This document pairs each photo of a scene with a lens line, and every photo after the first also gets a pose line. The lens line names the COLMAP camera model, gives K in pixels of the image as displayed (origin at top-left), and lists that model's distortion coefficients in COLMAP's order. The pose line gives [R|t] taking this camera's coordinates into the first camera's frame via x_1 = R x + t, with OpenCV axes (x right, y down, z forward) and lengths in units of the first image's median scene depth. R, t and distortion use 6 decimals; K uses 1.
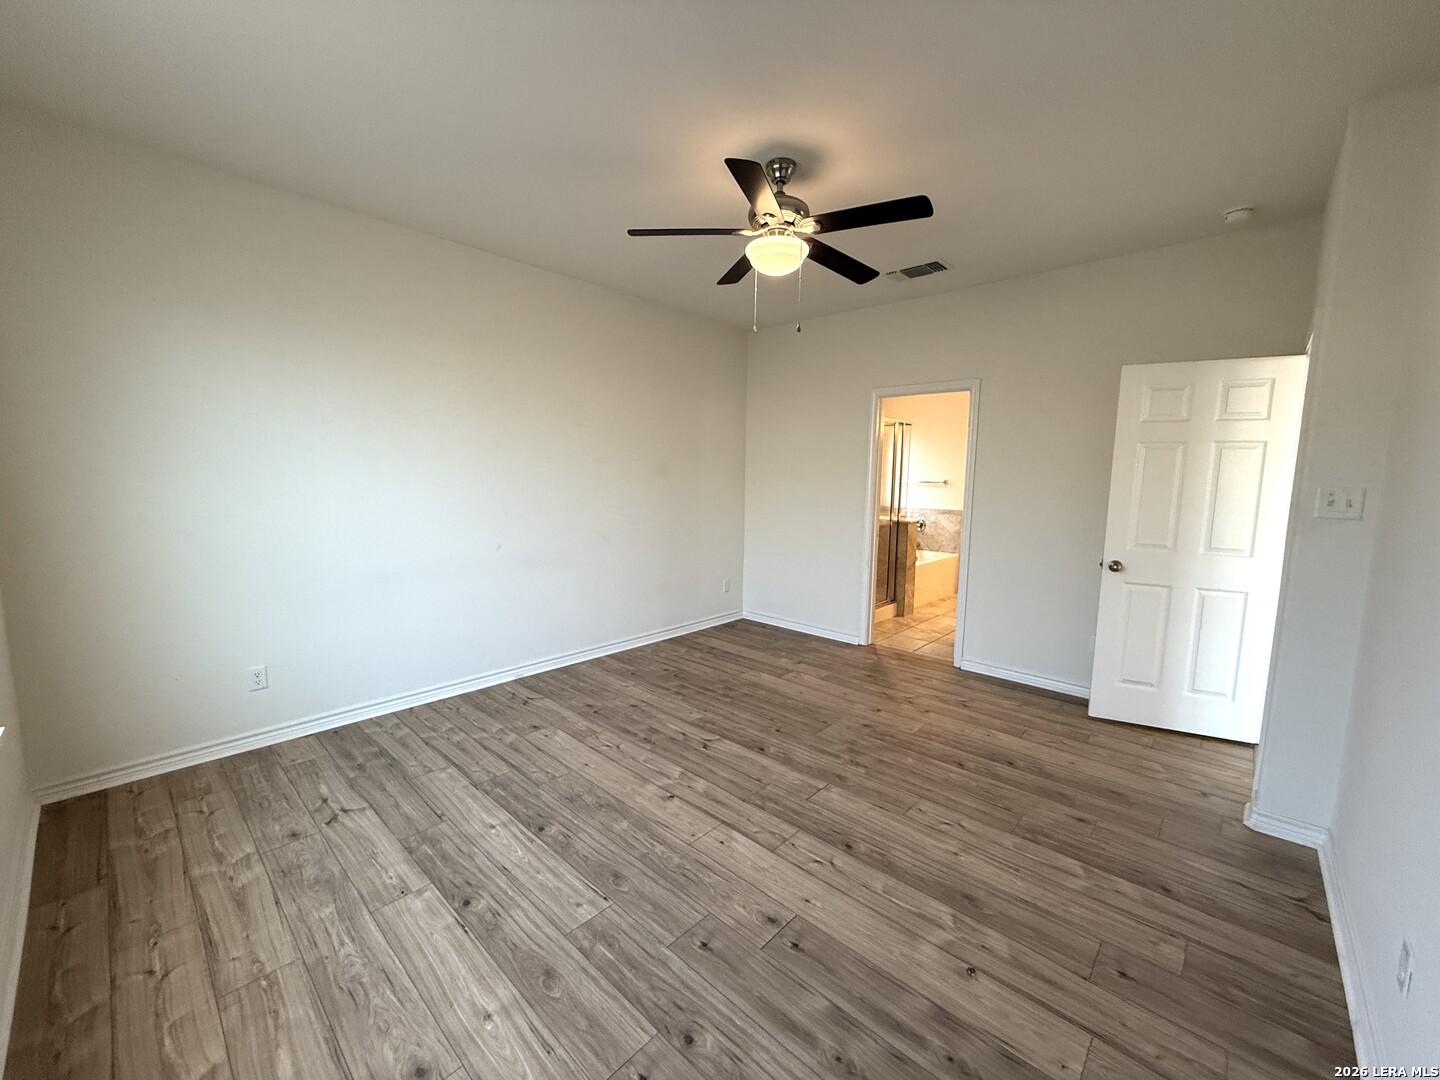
lens RADIAL K [[572.8, 0, 709.2], [0, 572.8, 536.9], [0, 0, 1]] dist [-0.000534, 0.000382]
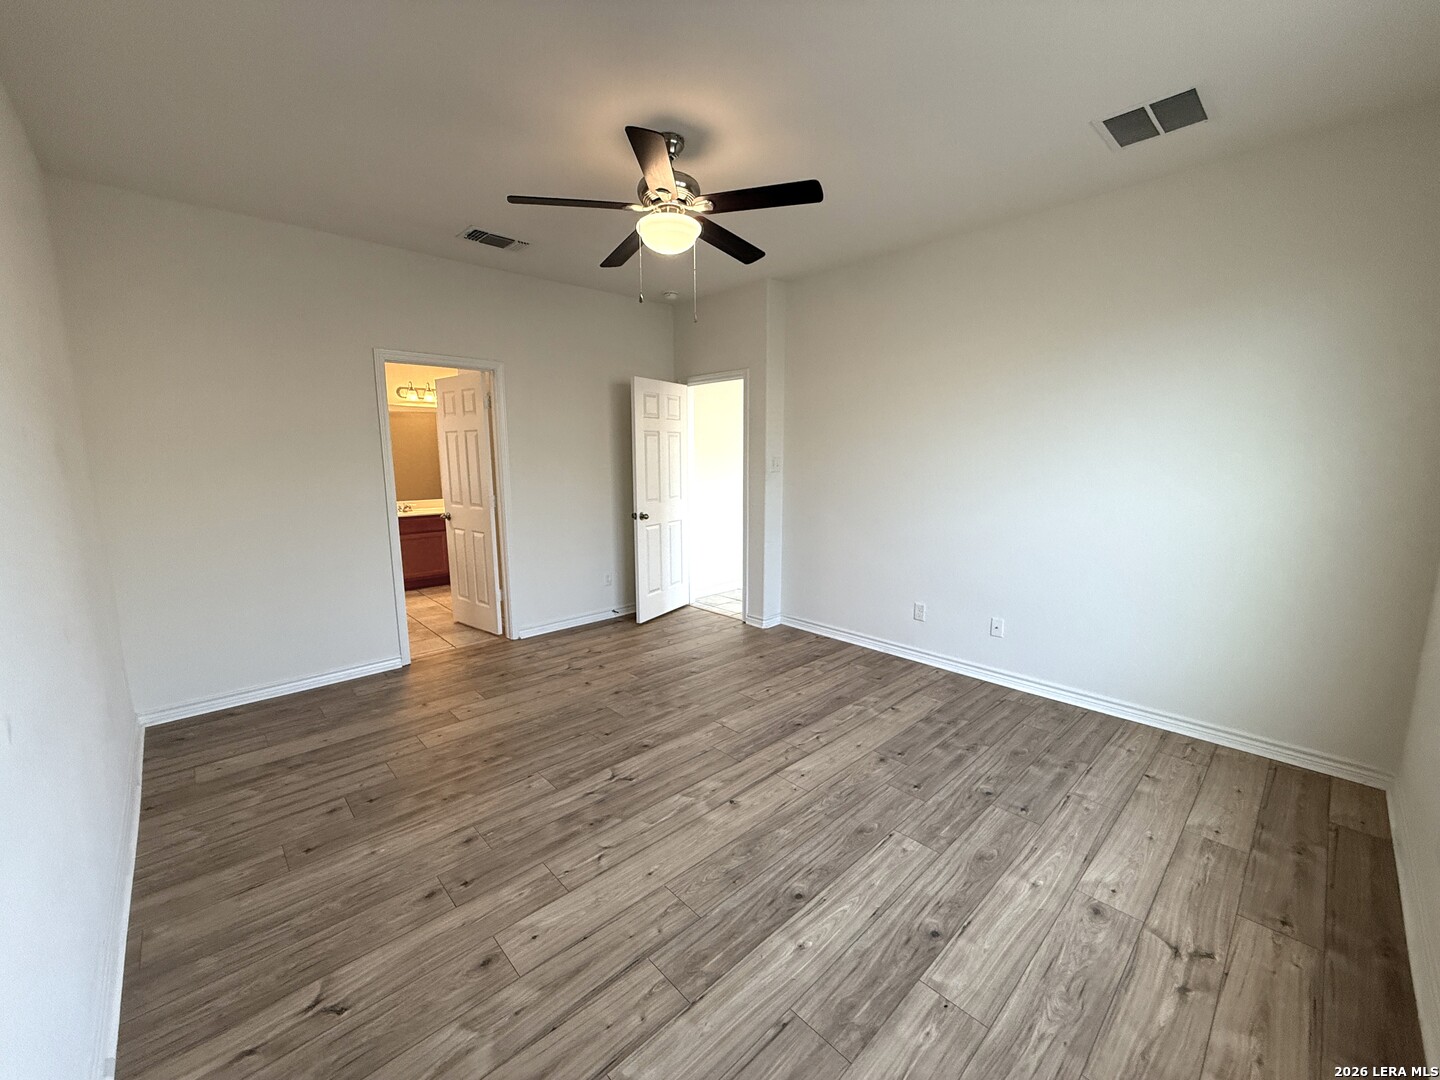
lens RADIAL K [[572.8, 0, 718.1], [0, 572.8, 546.1], [0, 0, 1]] dist [-0.000534, 0.000382]
pose [[0.064060, -0.176497, 0.982214, -1.026106], [0.116315, 0.978848, 0.168306, -0.138615], [-0.991144, 0.103465, 0.083235, 0.996148]]
